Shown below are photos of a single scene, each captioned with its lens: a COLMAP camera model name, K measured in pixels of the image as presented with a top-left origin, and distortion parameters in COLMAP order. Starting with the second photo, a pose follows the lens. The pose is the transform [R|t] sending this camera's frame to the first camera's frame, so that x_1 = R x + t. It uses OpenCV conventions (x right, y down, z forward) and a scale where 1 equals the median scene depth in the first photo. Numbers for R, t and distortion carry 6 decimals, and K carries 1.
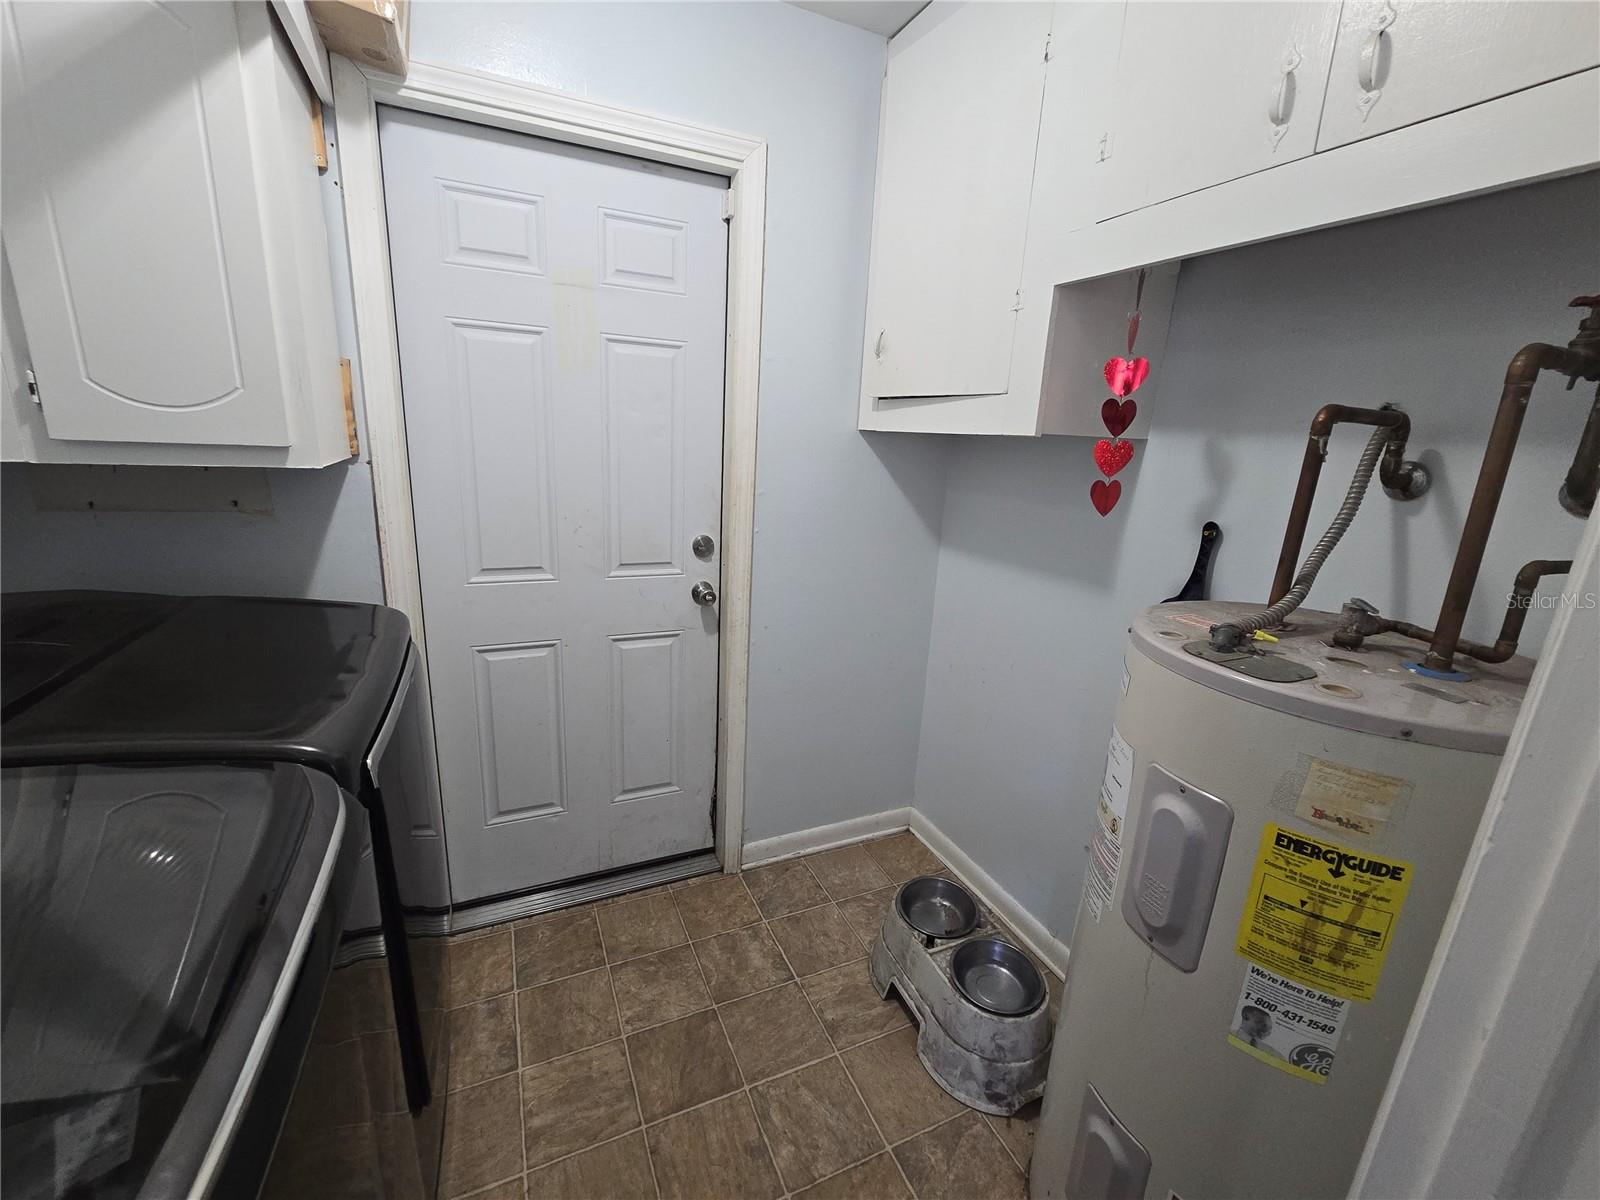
lens RADIAL K [[658.2, 0, 795.3], [0, 658.2, 599.5], [0, 0, 1]] dist [-0.000037, -0.000152]
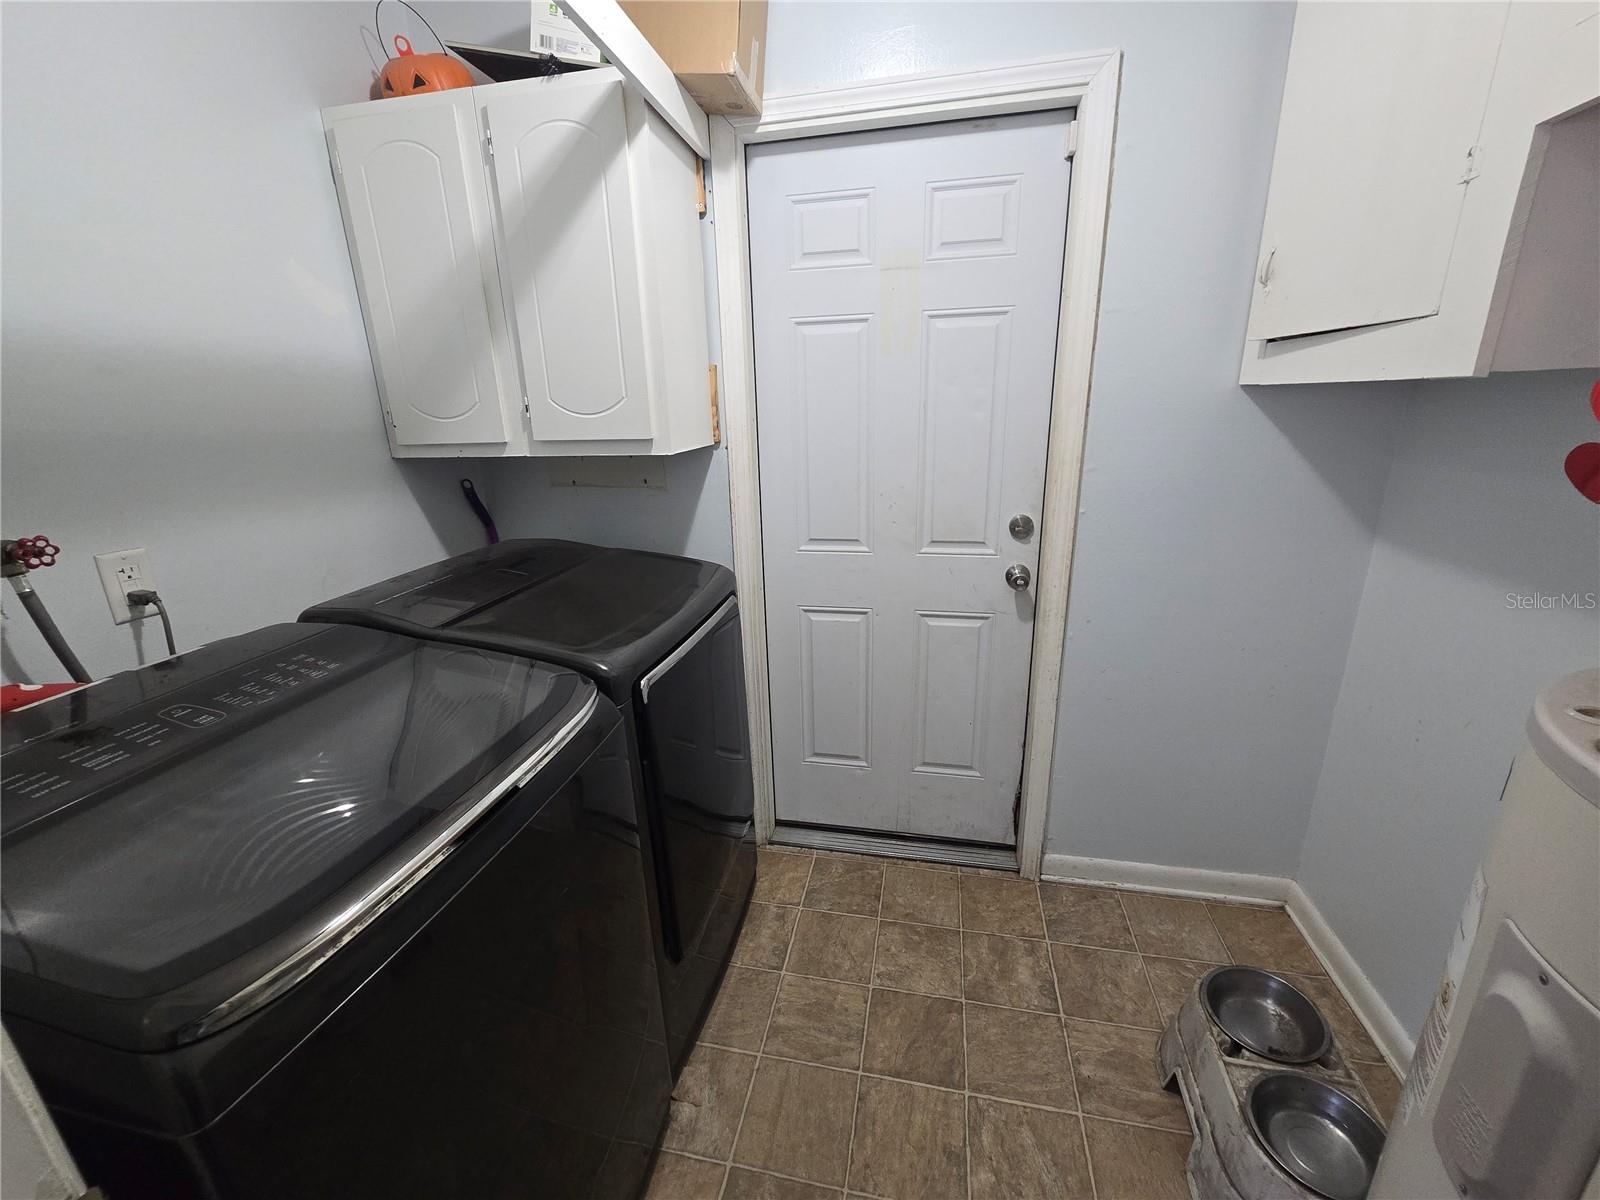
lens RADIAL K [[655.4, 0, 795.3], [0, 655.4, 600.0], [0, 0, 1]] dist [-0.003179, -0.000257]
pose [[0.802169, 0.105283, -0.587741, 0.187344], [-0.082734, 0.994435, 0.065217, -0.013878], [0.591337, -0.003689, 0.806416, 0.075451]]
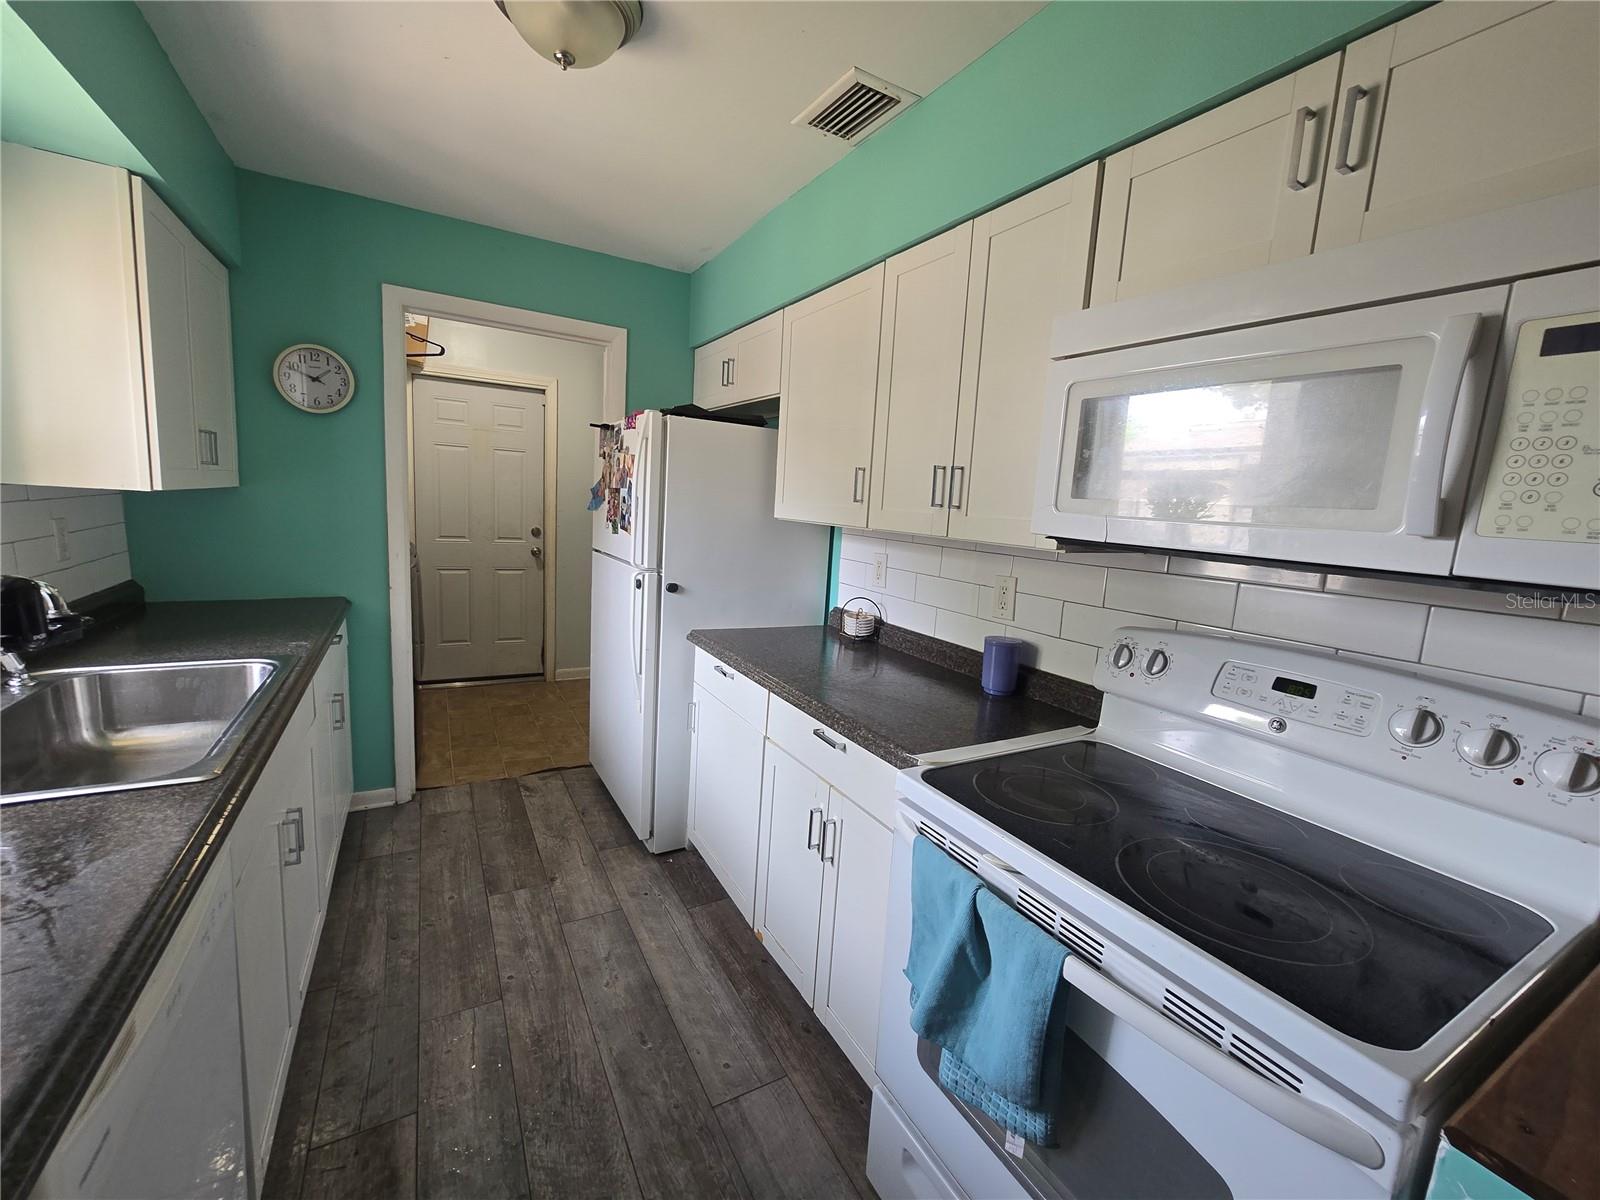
lens RADIAL K [[653.2, 0, 797.9], [0, 653.2, 598.0], [0, 0, 1]] dist [-0.005483, 0.000045]
pose [[0.996238, -0.001068, 0.086650, 0.710577], [0.009924, 0.994752, -0.101833, 0.483544], [-0.086087, 0.102310, 0.991021, -1.660344]]
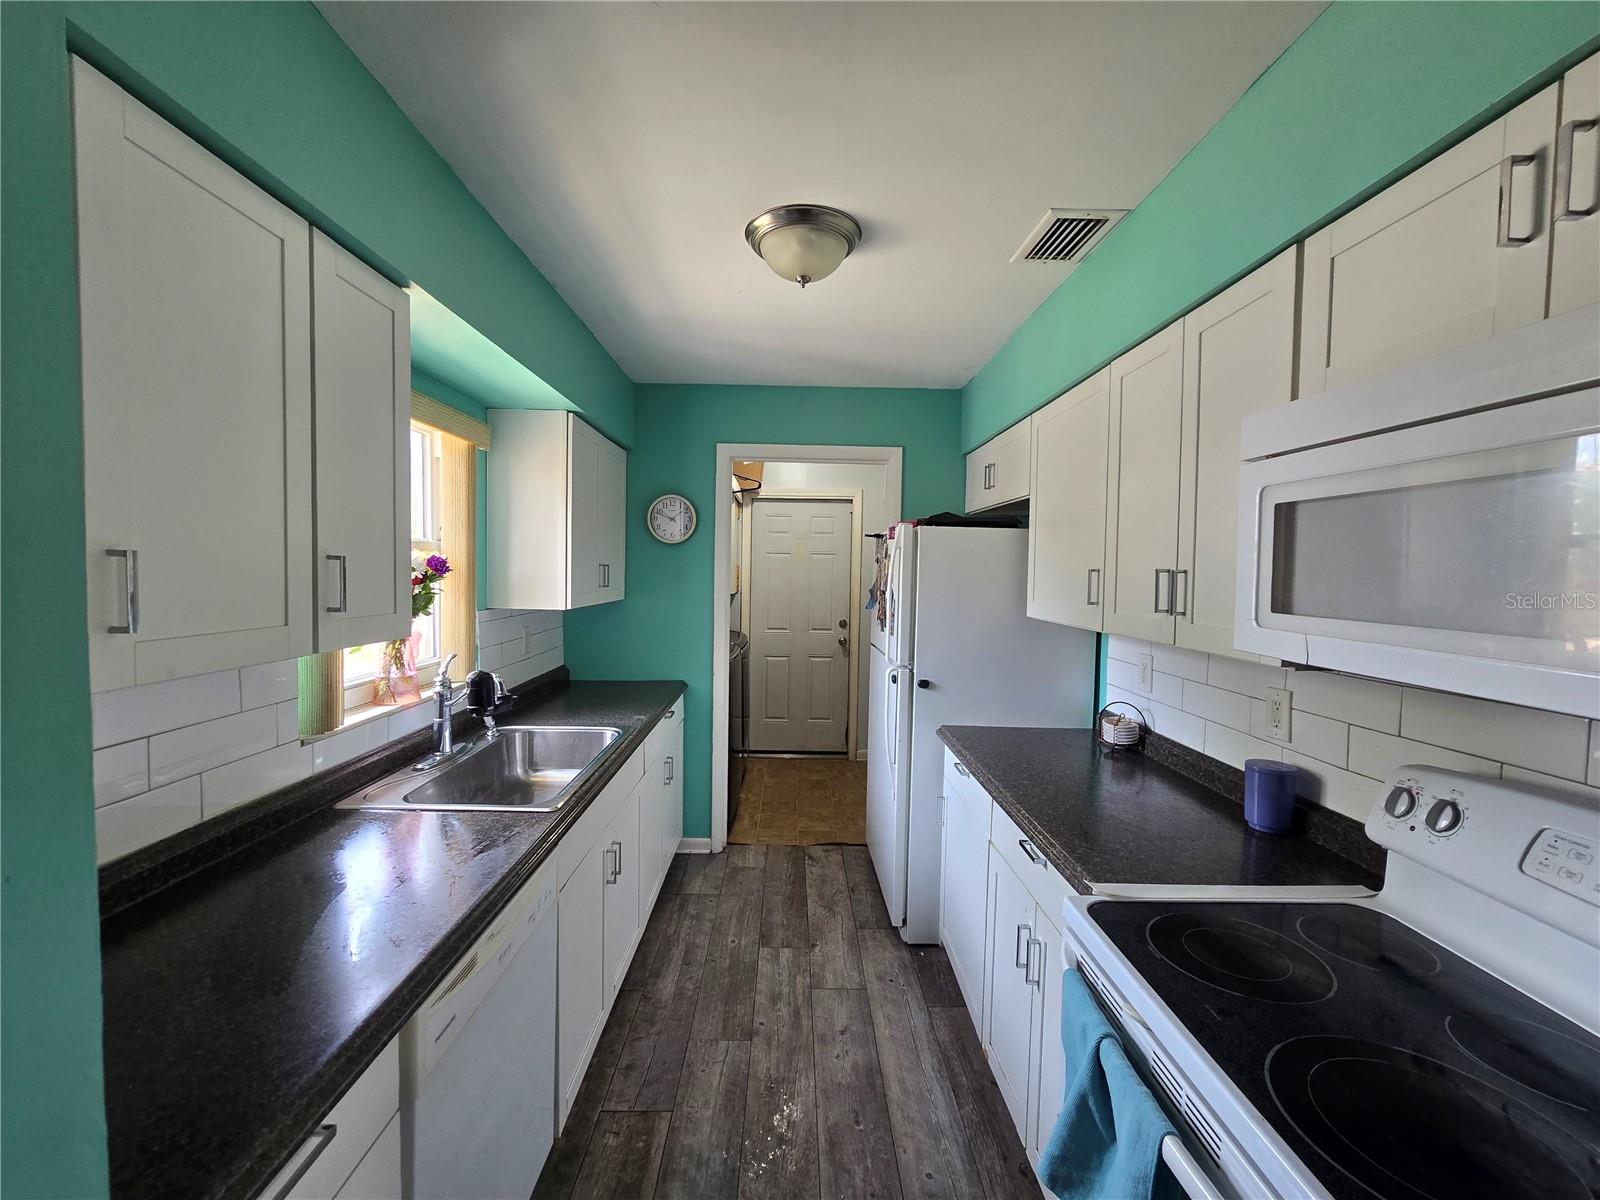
lens RADIAL K [[655.4, 0, 795.3], [0, 655.4, 600.0], [0, 0, 1]] dist [-0.003179, -0.000257]
pose [[0.912534, -0.015304, -0.408715, 0.917843], [-0.075195, 0.975989, -0.204430, 0.456522], [0.402030, 0.217283, 0.889472, -1.745369]]
